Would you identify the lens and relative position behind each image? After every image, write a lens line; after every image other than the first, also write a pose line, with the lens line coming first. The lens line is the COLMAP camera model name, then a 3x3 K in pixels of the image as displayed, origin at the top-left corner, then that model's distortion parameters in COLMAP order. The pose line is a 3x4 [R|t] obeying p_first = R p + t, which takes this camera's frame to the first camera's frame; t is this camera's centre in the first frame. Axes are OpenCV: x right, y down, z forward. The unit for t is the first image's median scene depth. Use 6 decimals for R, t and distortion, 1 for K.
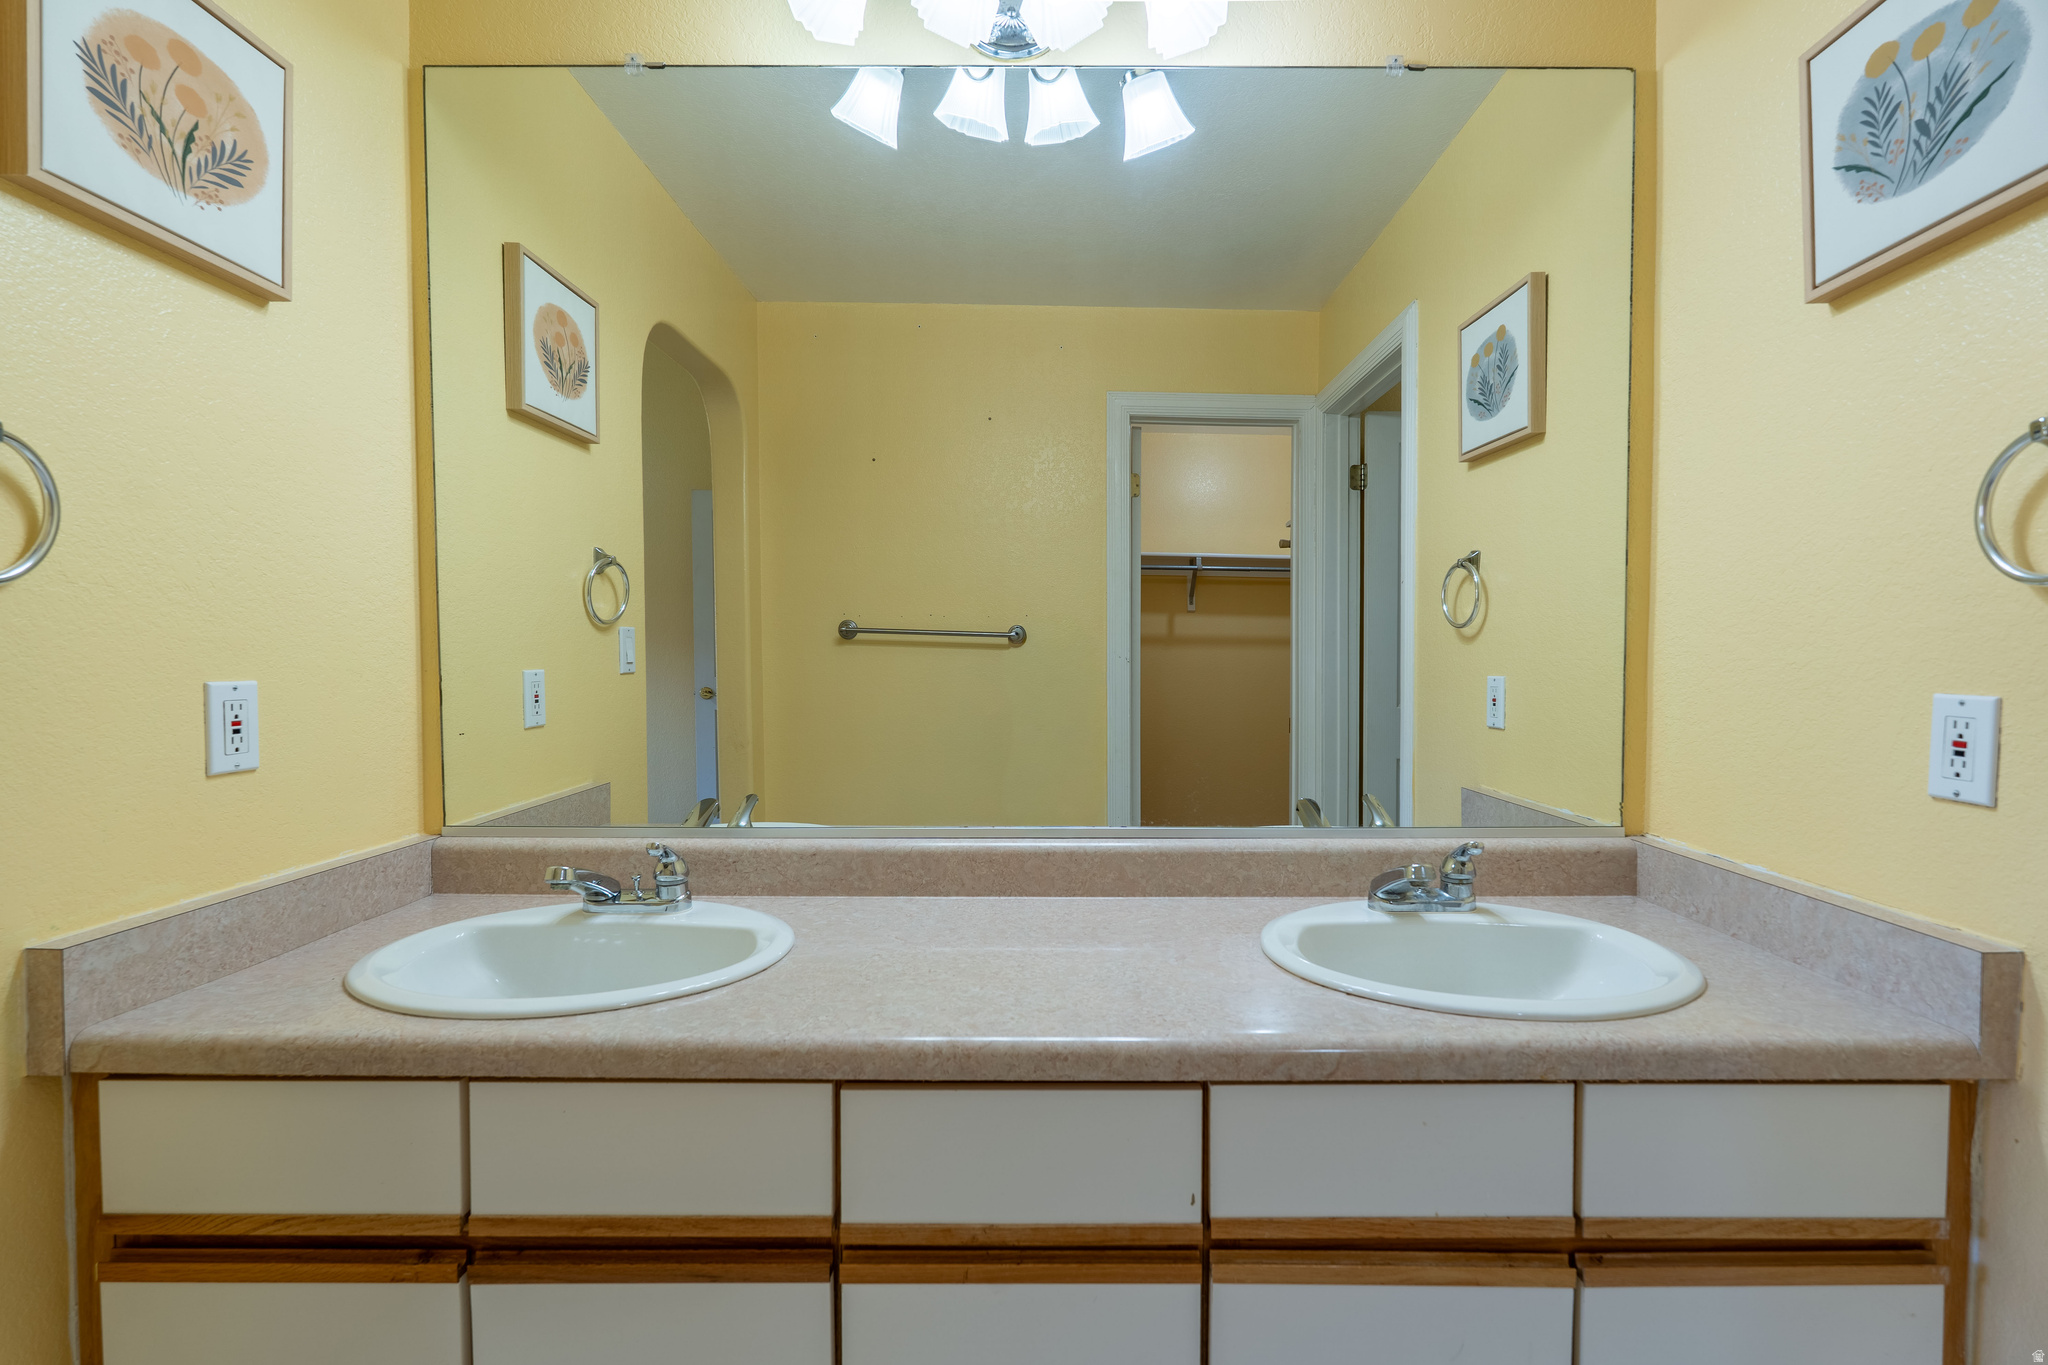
lens RADIAL K [[911.3, 0, 1030.7], [0, 911.3, 691.0], [0, 0, 1]] dist [0.001723, -0.003063]
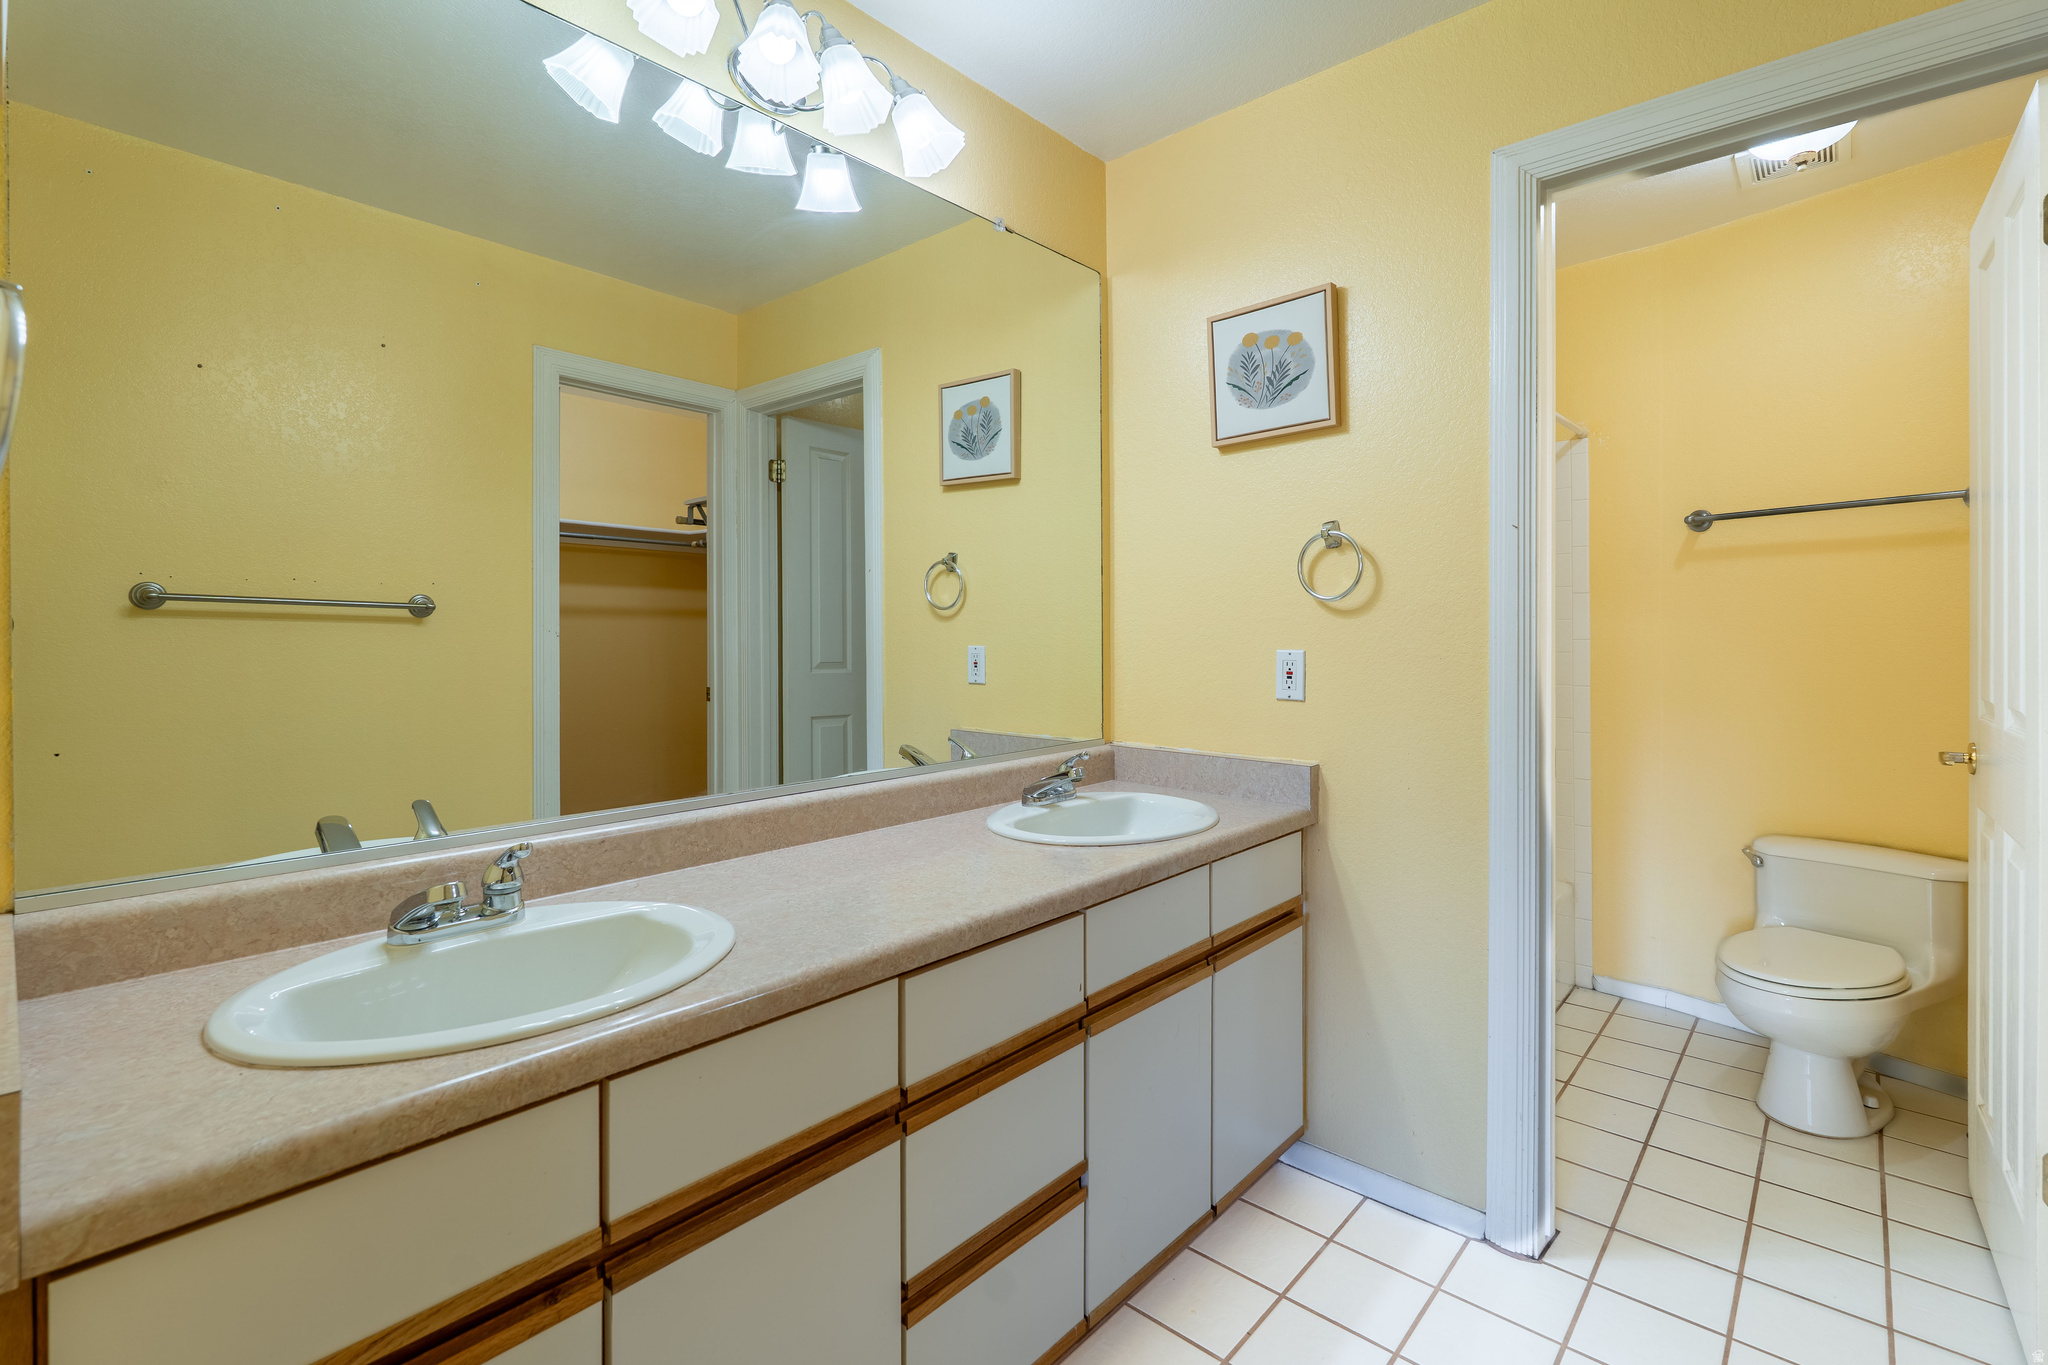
lens RADIAL K [[911.3, 0, 1070.9], [0, 911.3, 632.9], [0, 0, 1]] dist [0.001723, -0.003063]
pose [[0.654022, -0.005372, 0.756456, -0.651749], [0.030376, 0.999355, -0.019166, -0.007143], [-0.755865, 0.035513, 0.653763, -0.009431]]
